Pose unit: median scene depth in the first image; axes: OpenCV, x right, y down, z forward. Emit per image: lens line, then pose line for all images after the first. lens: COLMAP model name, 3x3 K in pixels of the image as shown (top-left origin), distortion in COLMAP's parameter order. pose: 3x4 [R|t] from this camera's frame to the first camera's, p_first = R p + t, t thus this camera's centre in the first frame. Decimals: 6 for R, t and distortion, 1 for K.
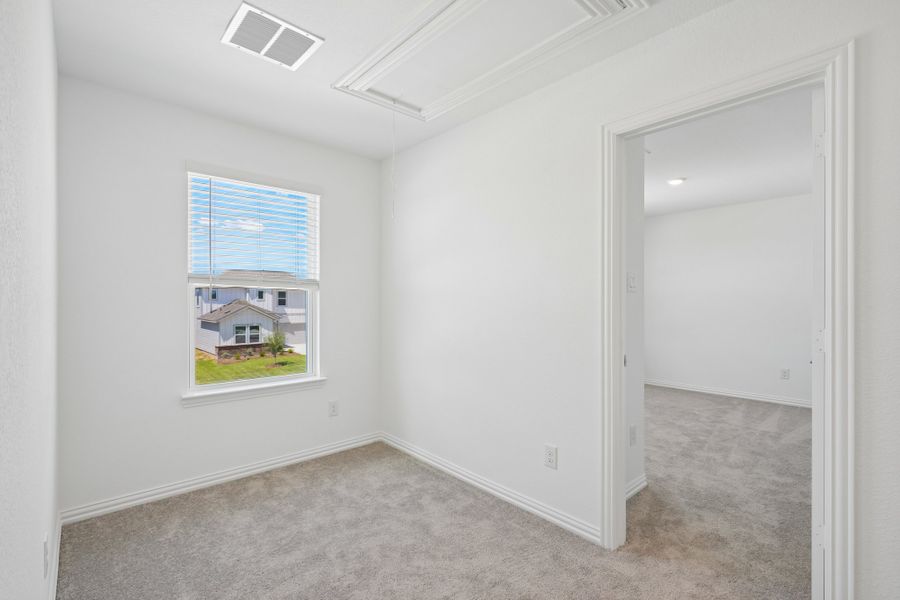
lens RADIAL K [[413.6, 0, 451.8], [0, 413.6, 301.8], [0, 0, 1]] dist [-0.000968, -0.000032]
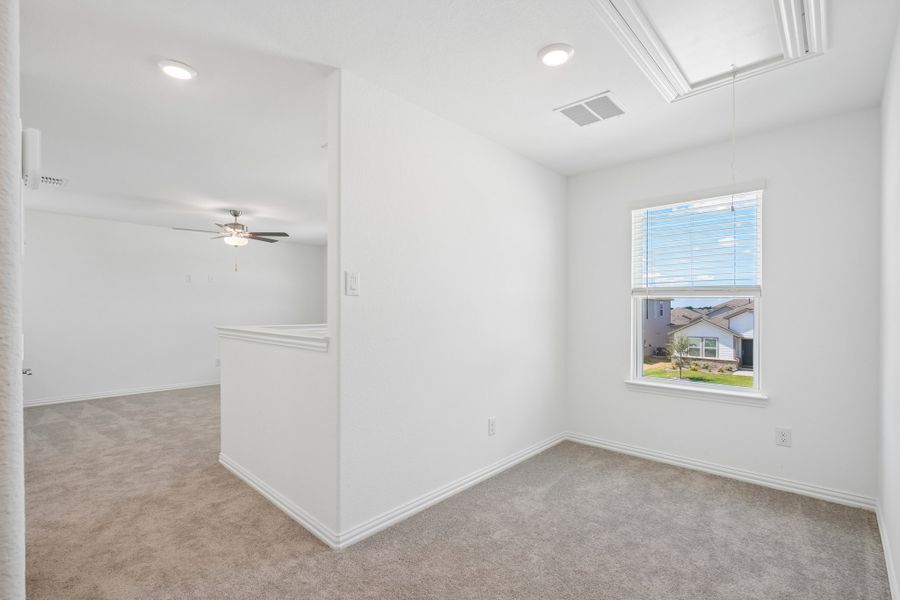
lens RADIAL K [[413.6, 0, 458.2], [0, 413.6, 309.7], [0, 0, 1]] dist [-0.000968, -0.000032]
pose [[0.076011, -0.007700, -0.997077, 0.571640], [-0.002748, 0.999965, -0.007932, 0.009595], [0.997103, 0.003343, 0.075987, 0.318663]]
